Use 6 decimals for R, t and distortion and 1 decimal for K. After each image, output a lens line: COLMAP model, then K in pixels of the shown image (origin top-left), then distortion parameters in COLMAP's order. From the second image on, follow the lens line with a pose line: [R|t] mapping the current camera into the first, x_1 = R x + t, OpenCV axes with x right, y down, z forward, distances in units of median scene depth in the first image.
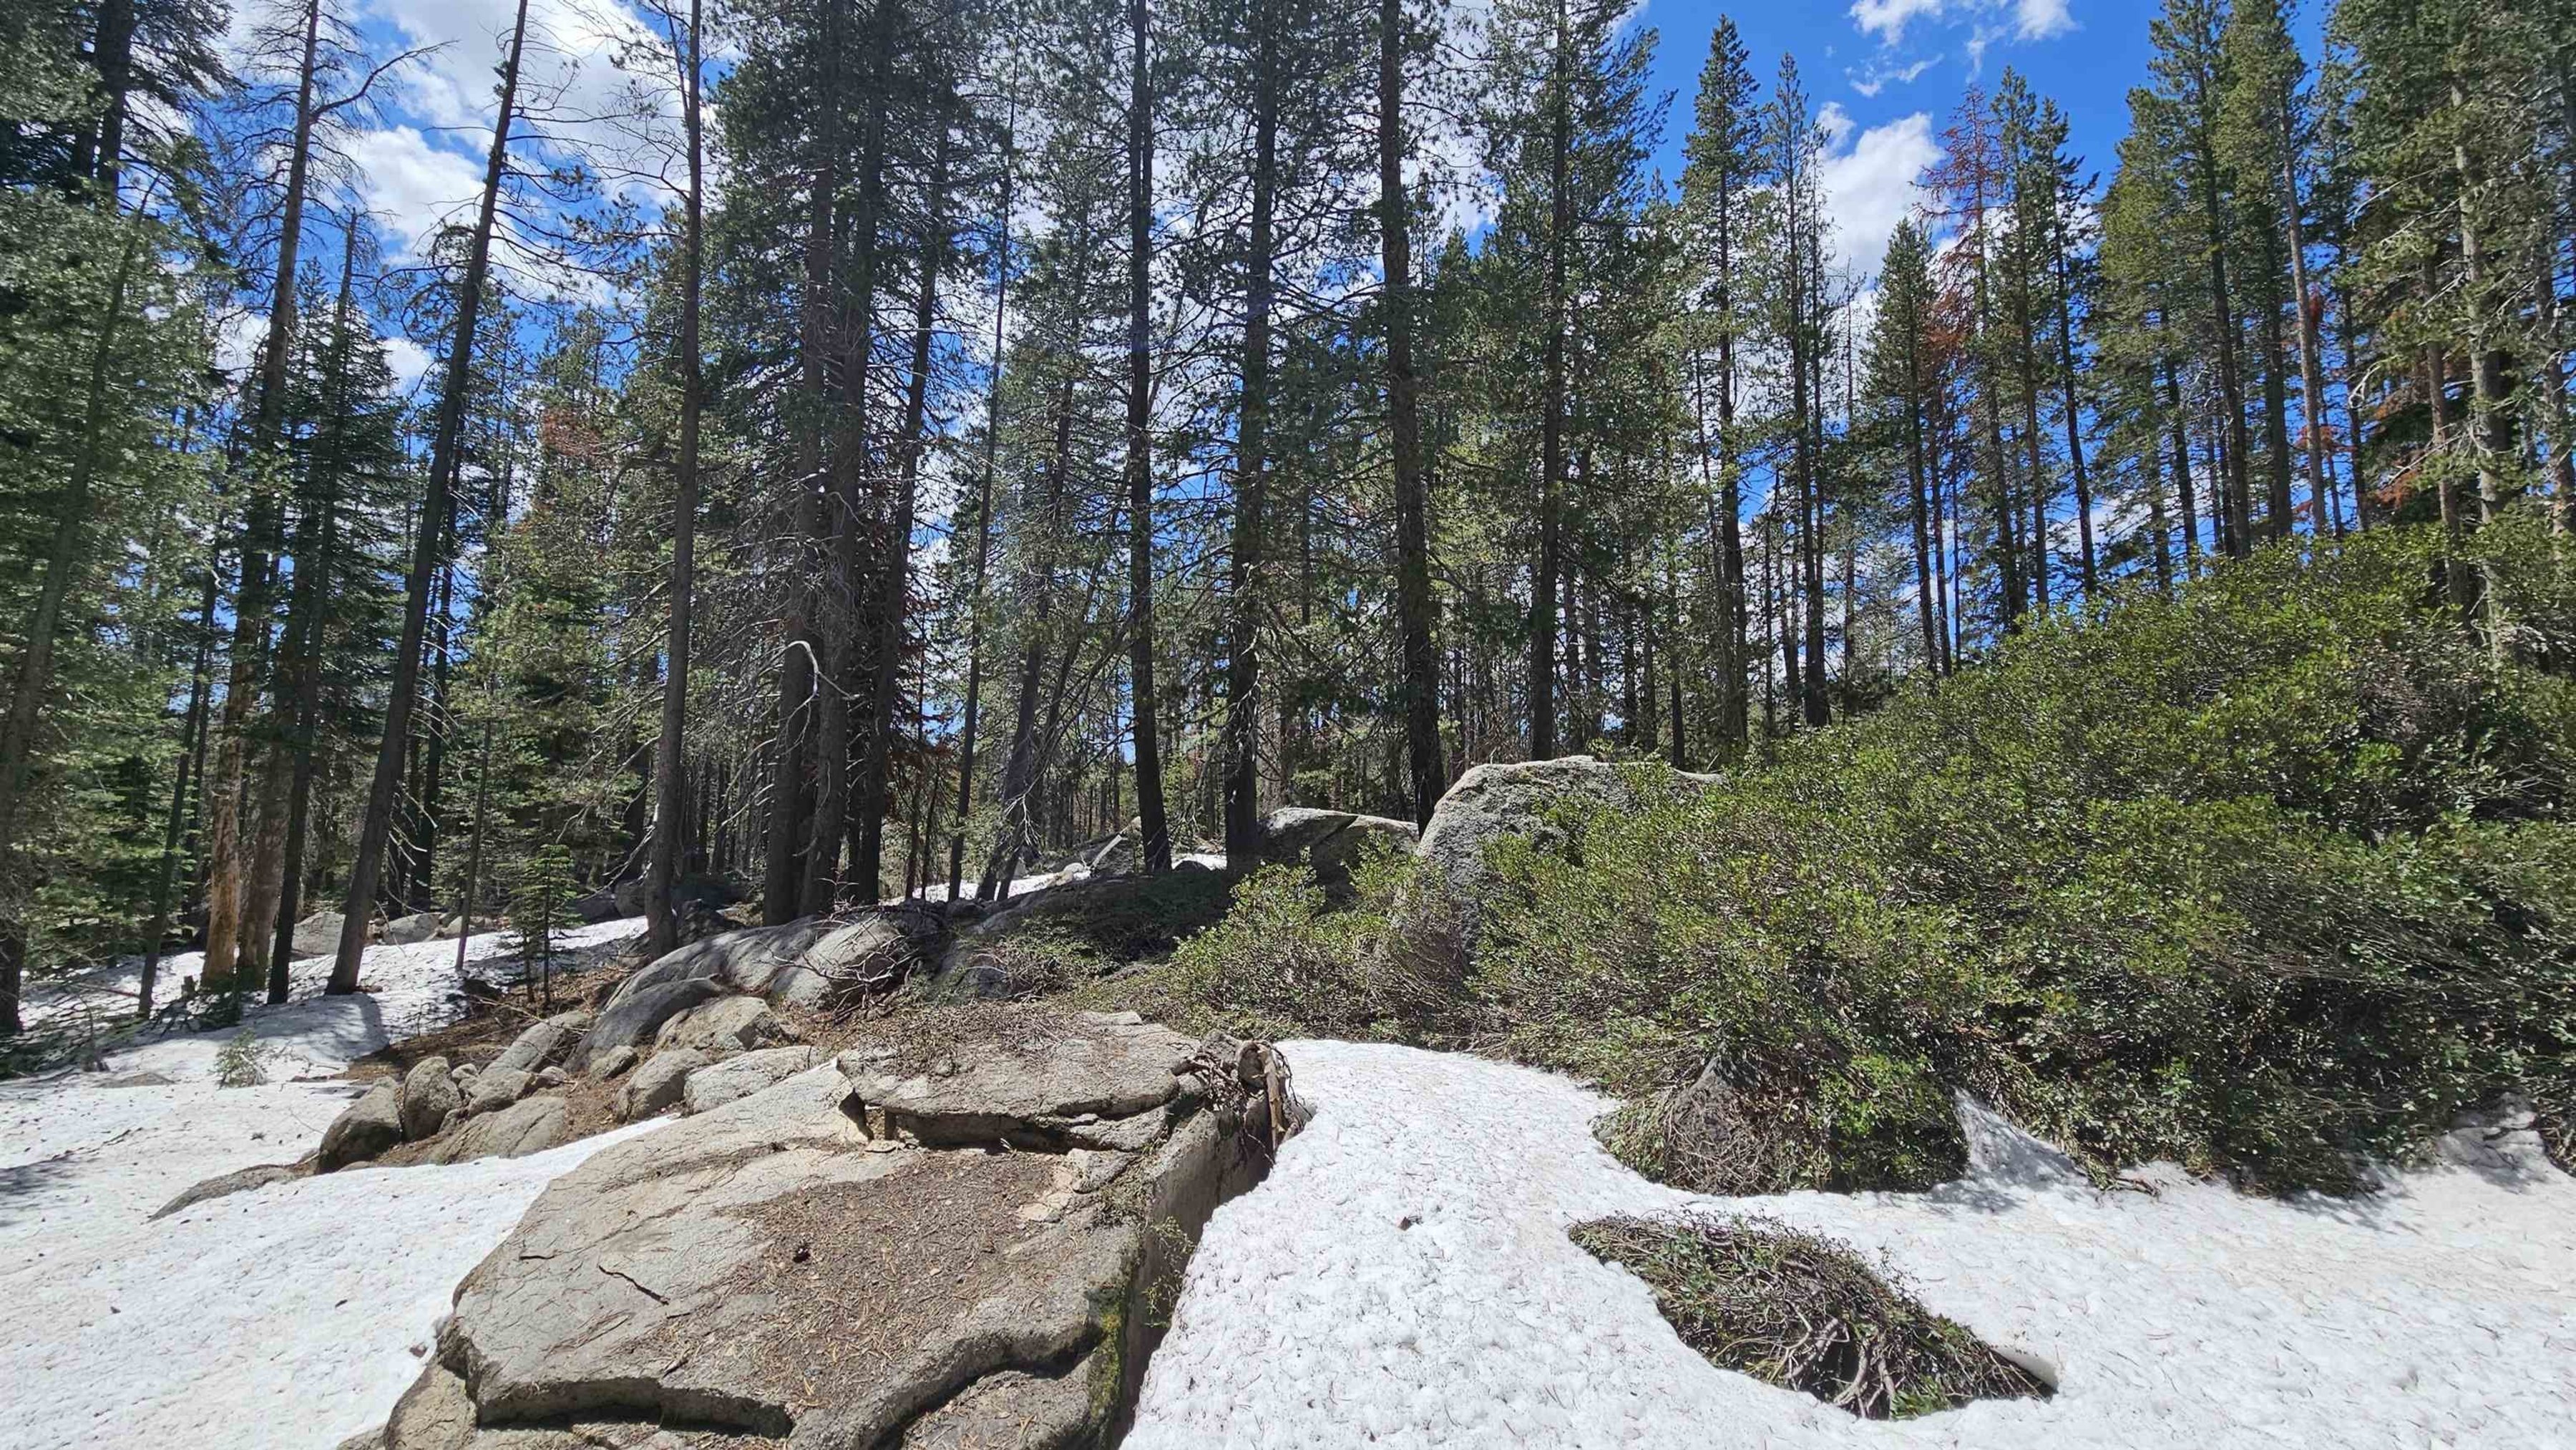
lens RADIAL K [[1064.1, 0, 1288.0], [0, 1064.1, 725.0], [0, 0, 1]] dist [0.000948, 0.000000]
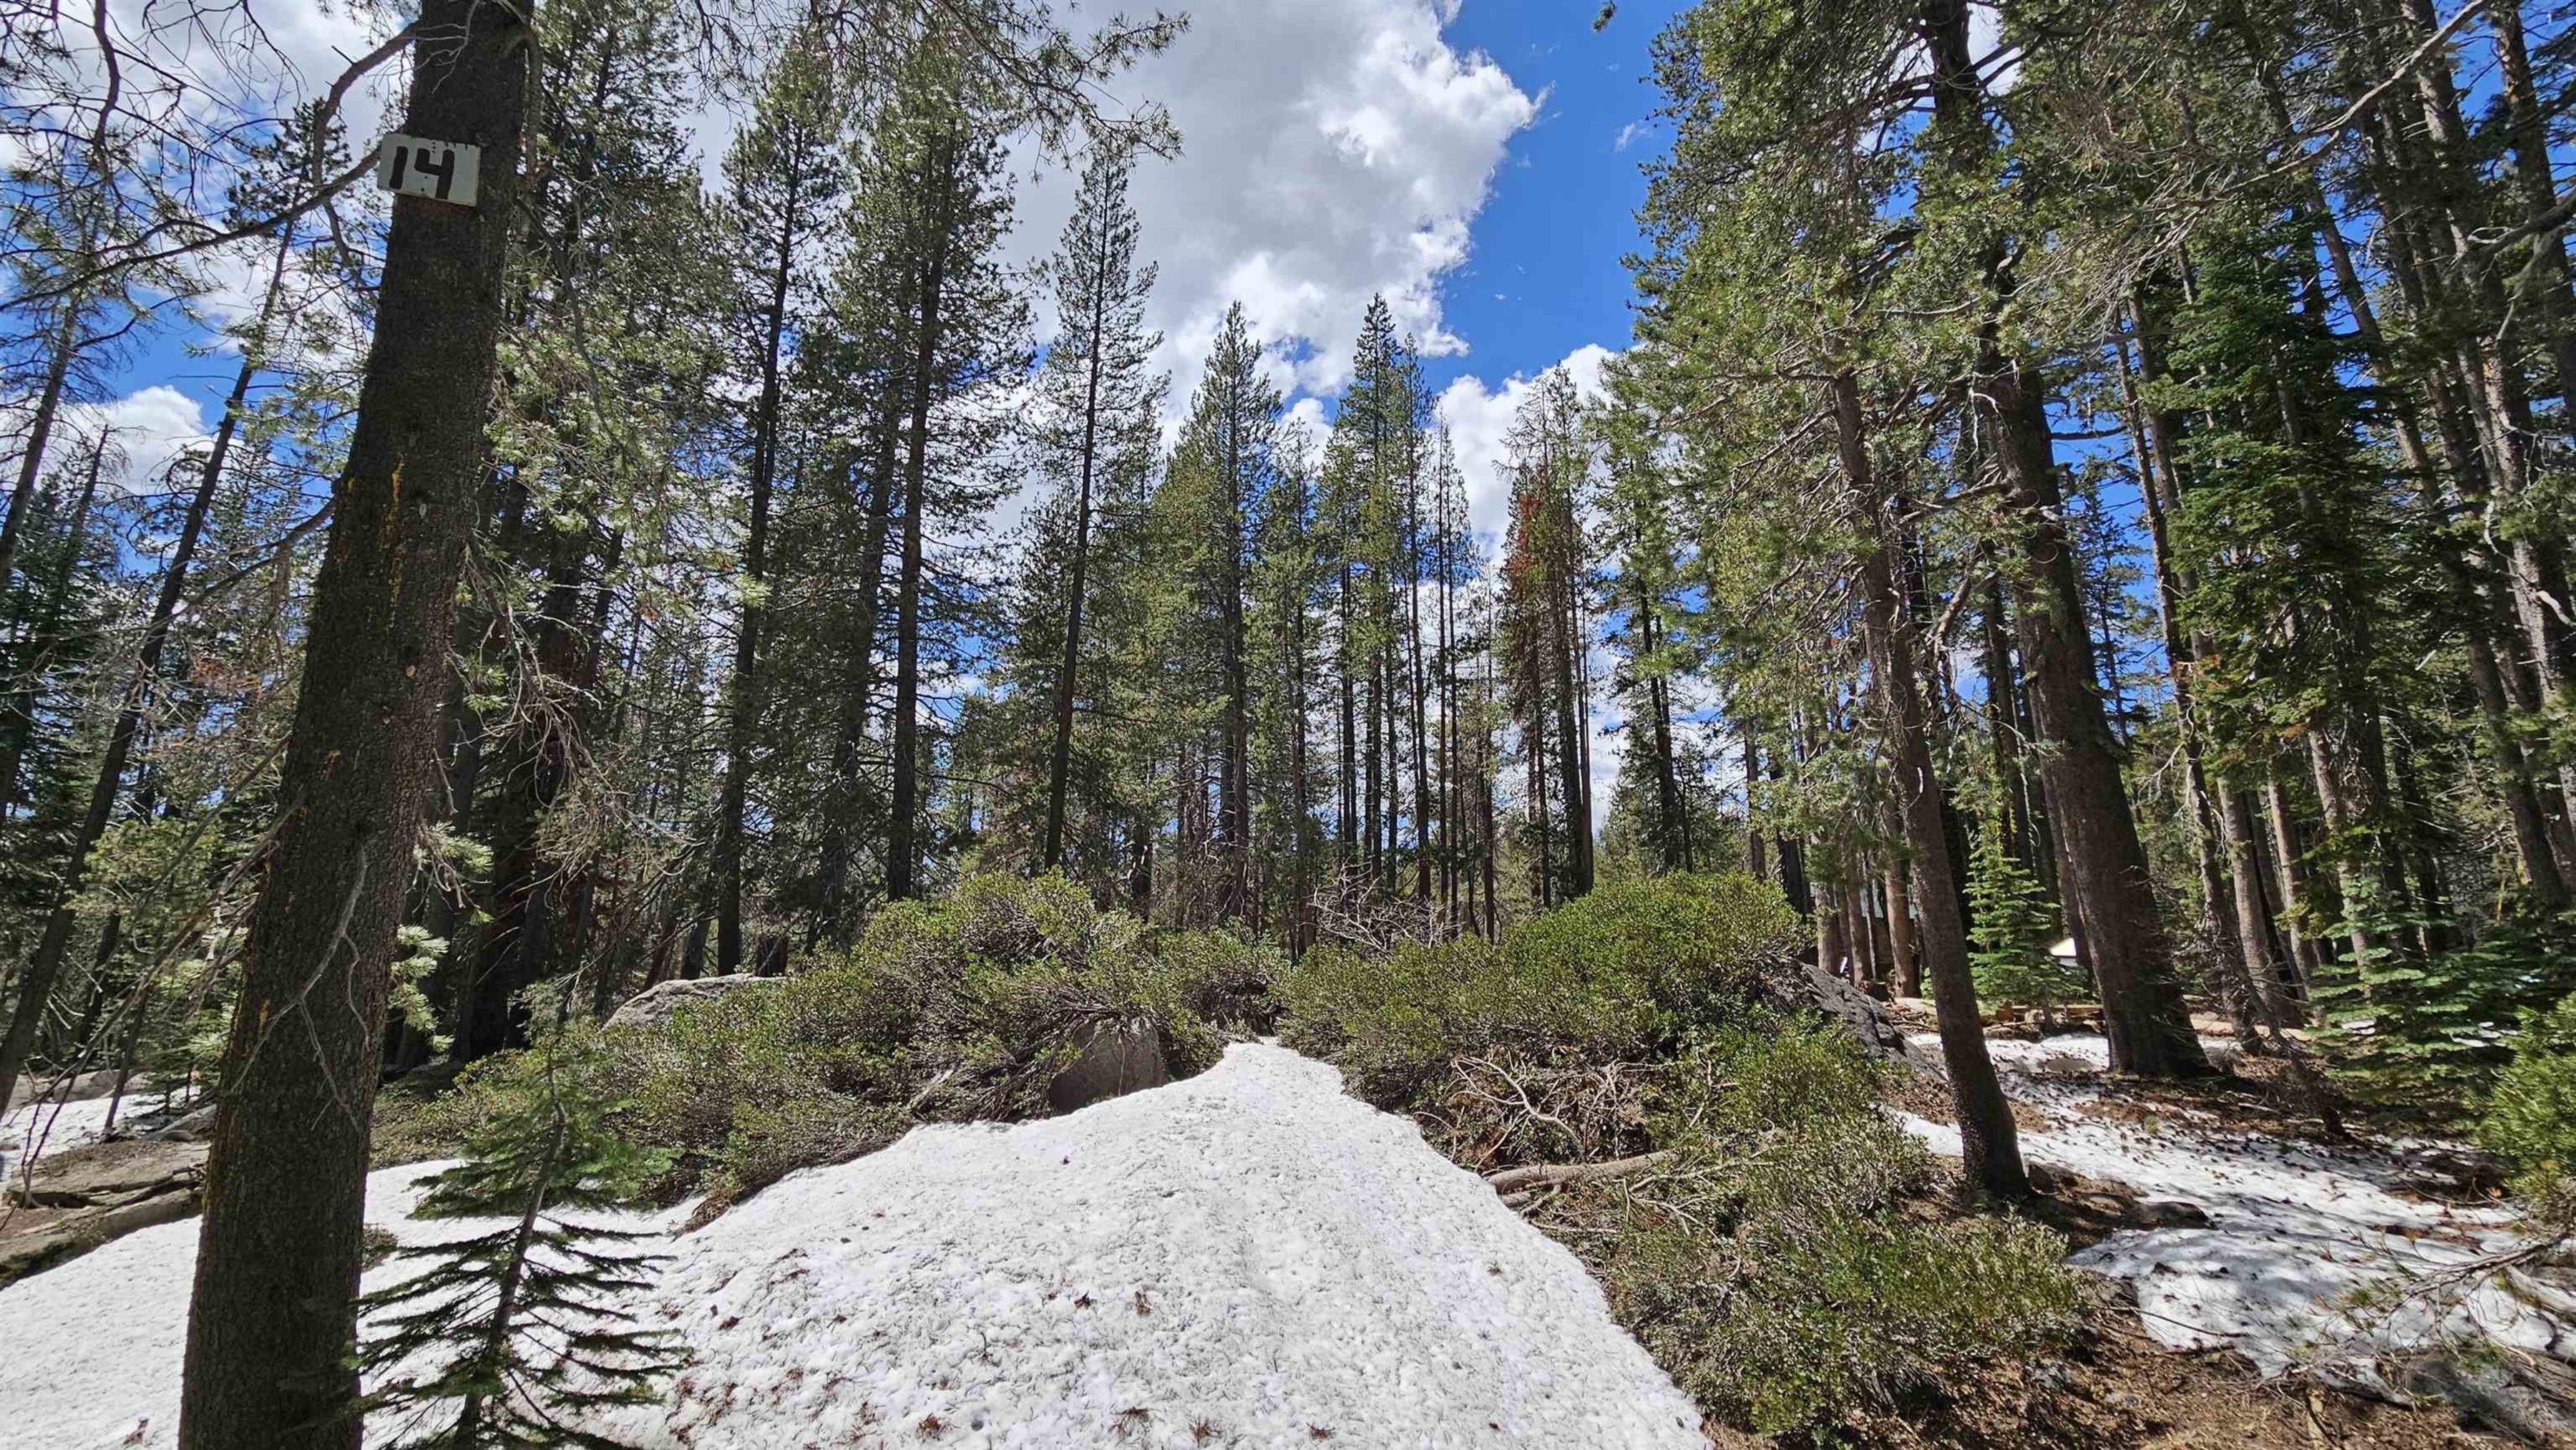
lens RADIAL K [[1064.1, 0, 1288.0], [0, 1064.1, 725.0], [0, 0, 1]] dist [0.000948, 0.000000]
pose [[0.994979, 0.009630, 0.099622, 0.310986], [0.001749, 0.993535, -0.113516, -0.053630], [-0.100071, 0.113121, 0.988529, -0.240825]]
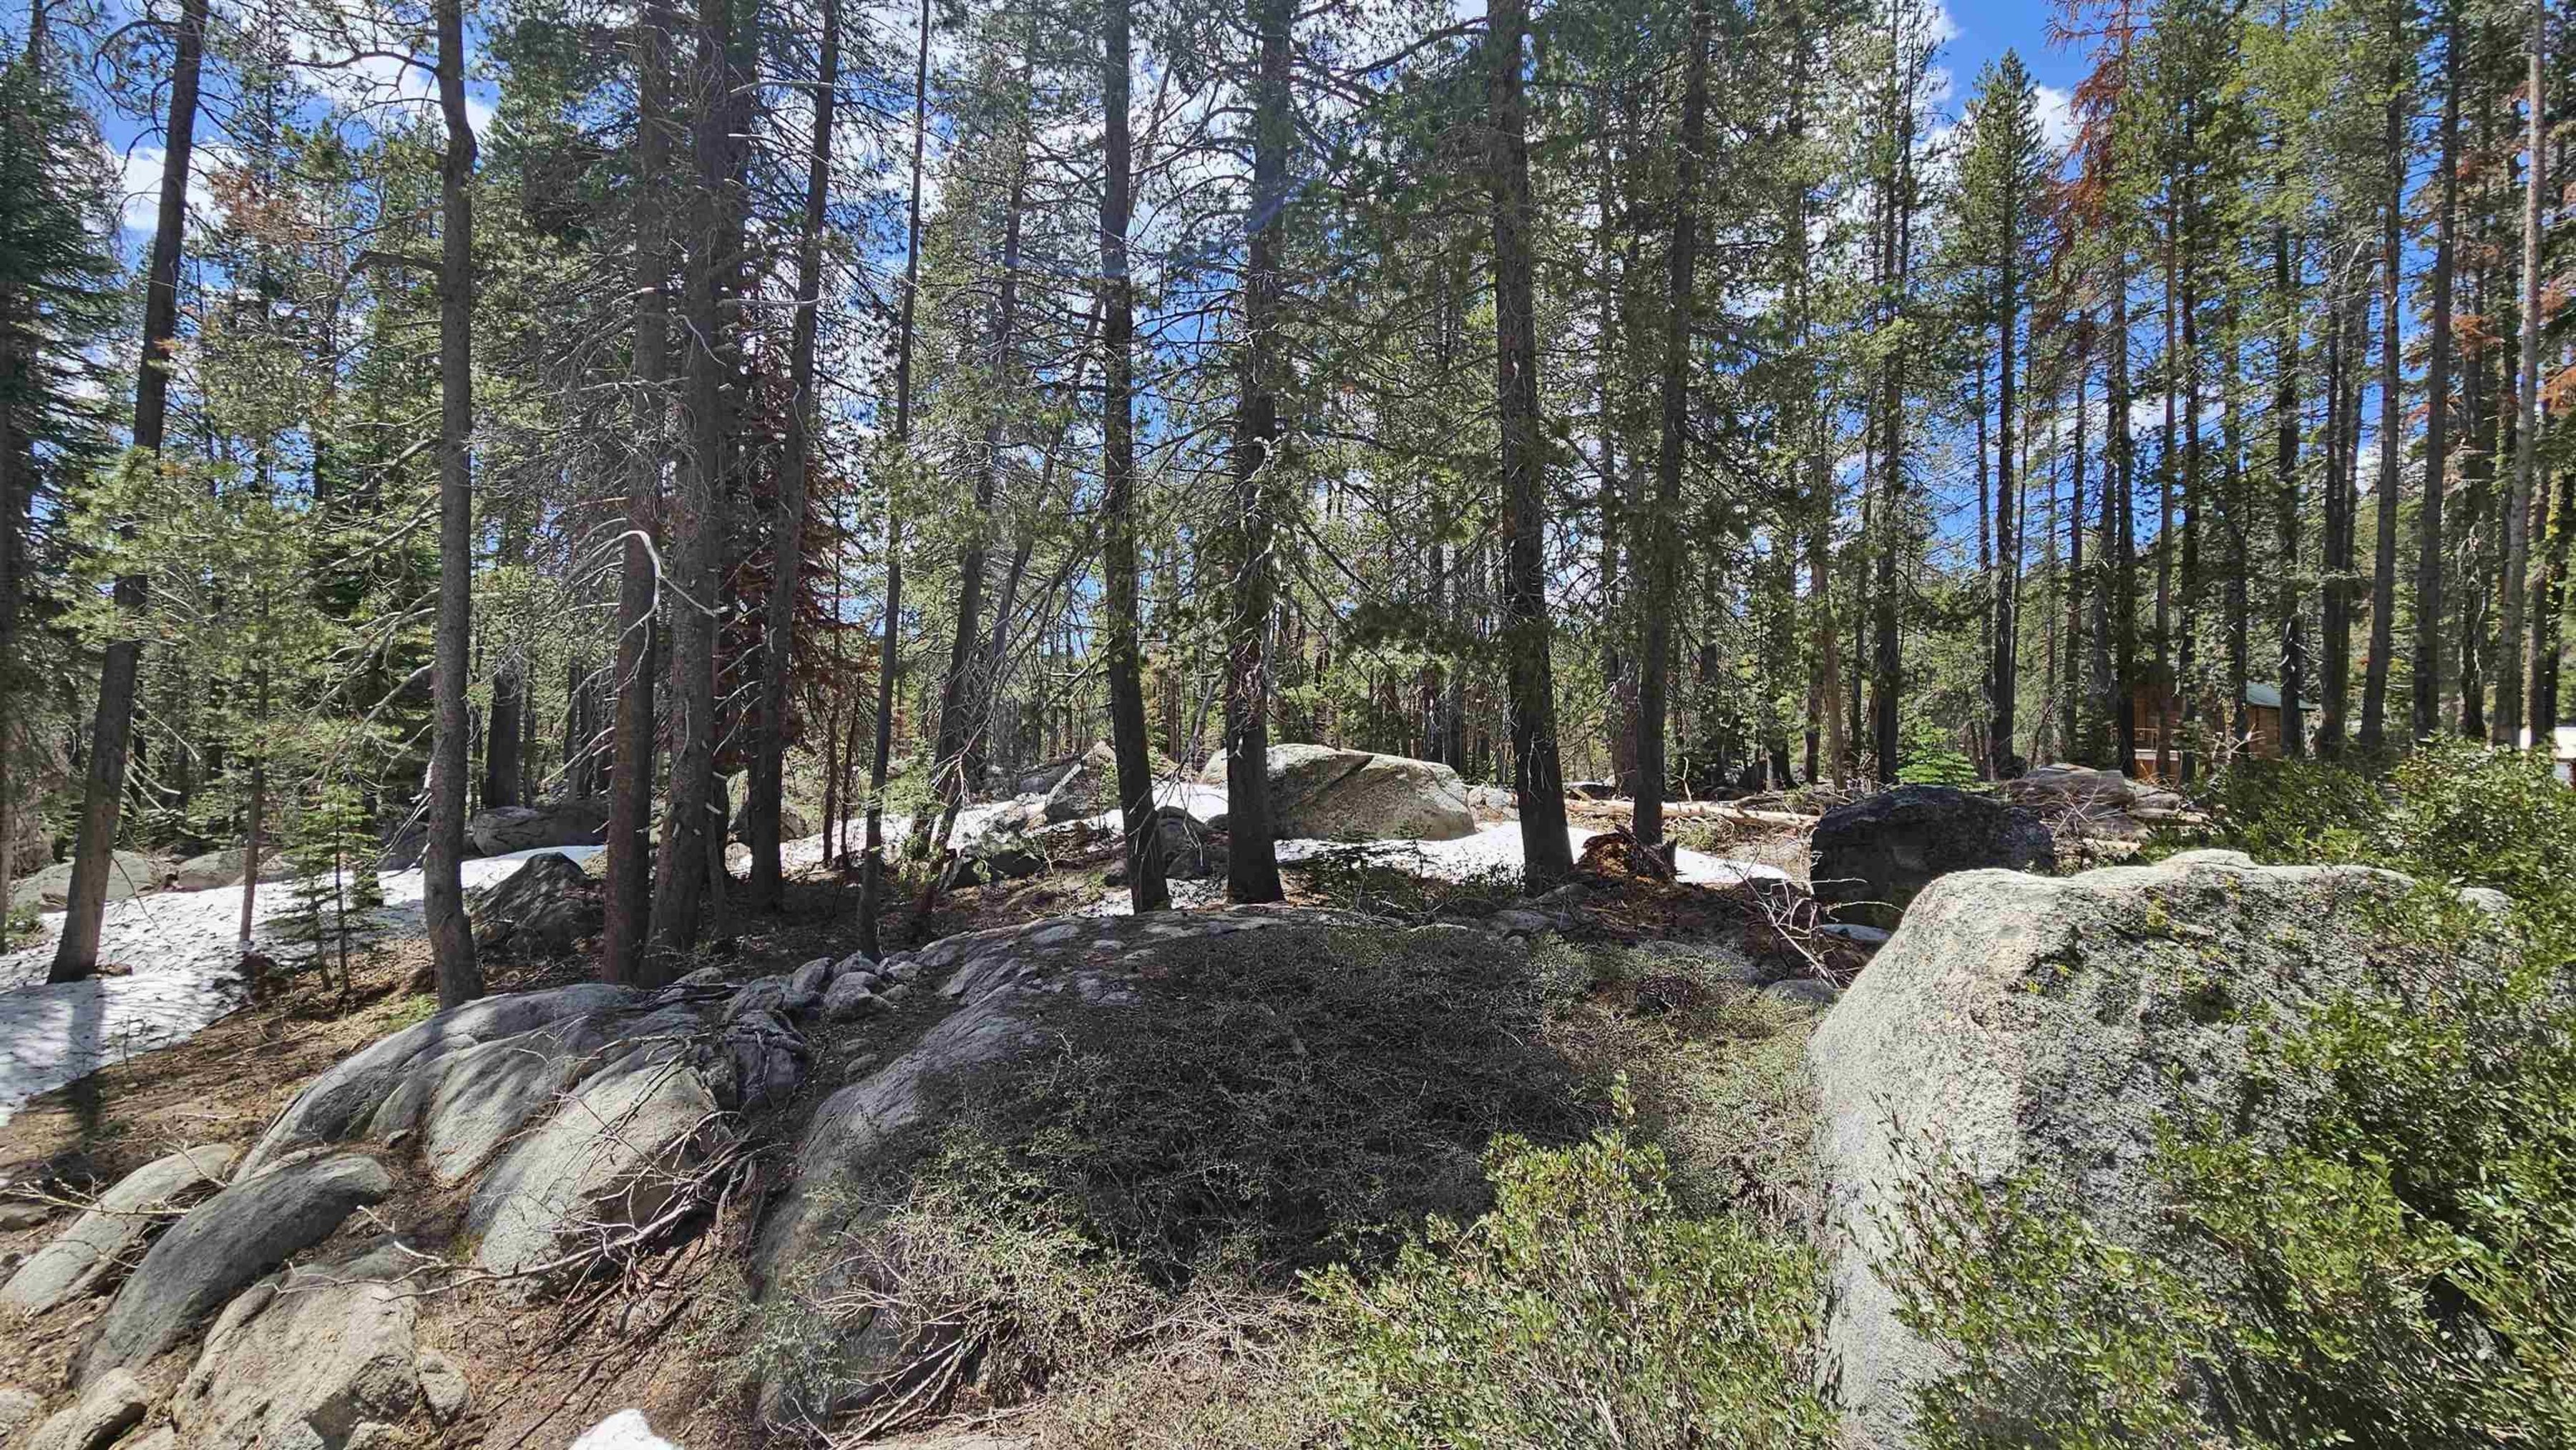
lens RADIAL K [[1064.1, 0, 1288.0], [0, 1064.1, 725.0], [0, 0, 1]] dist [0.000948, 0.000000]
pose [[0.998726, 0.012393, 0.048921, -0.044058], [-0.017168, 0.994997, 0.098422, -0.019901], [-0.047456, -0.099137, 0.993942, 0.194882]]
